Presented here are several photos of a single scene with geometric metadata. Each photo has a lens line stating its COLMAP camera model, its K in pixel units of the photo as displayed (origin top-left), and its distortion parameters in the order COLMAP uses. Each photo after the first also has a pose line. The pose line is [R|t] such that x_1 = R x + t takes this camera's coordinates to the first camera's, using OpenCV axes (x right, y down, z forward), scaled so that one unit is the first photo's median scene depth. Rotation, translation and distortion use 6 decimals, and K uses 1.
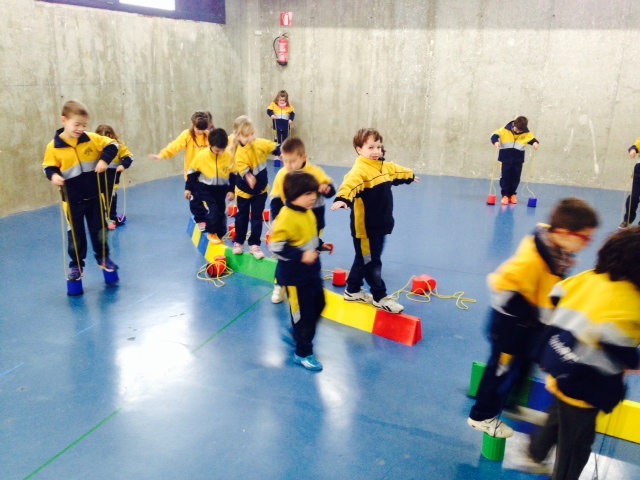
lens RADIAL K [[601.7, 0, 320.0], [0, 601.7, 240.0], [0, 0, 1]] dist [0.191557, -0.261940]
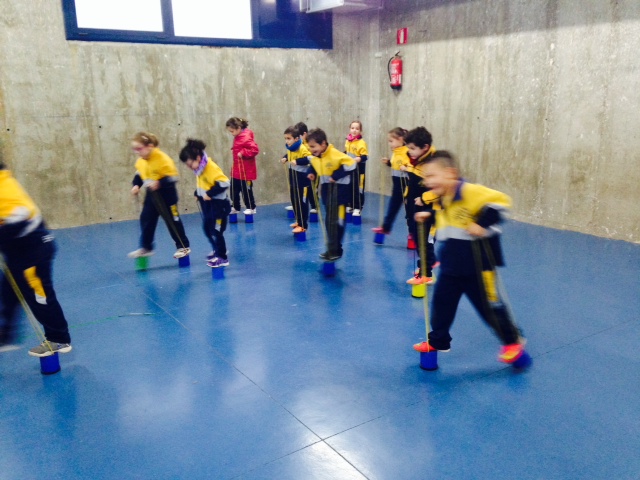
lens RADIAL K [[601.7, 0, 320.0], [0, 601.7, 240.0], [0, 0, 1]] dist [0.191557, -0.261940]
pose [[0.816370, 0.094034, -0.569822, 0.395194], [-0.123740, 0.992222, -0.013538, -0.051589], [0.564117, 0.081562, 0.821657, 0.262666]]
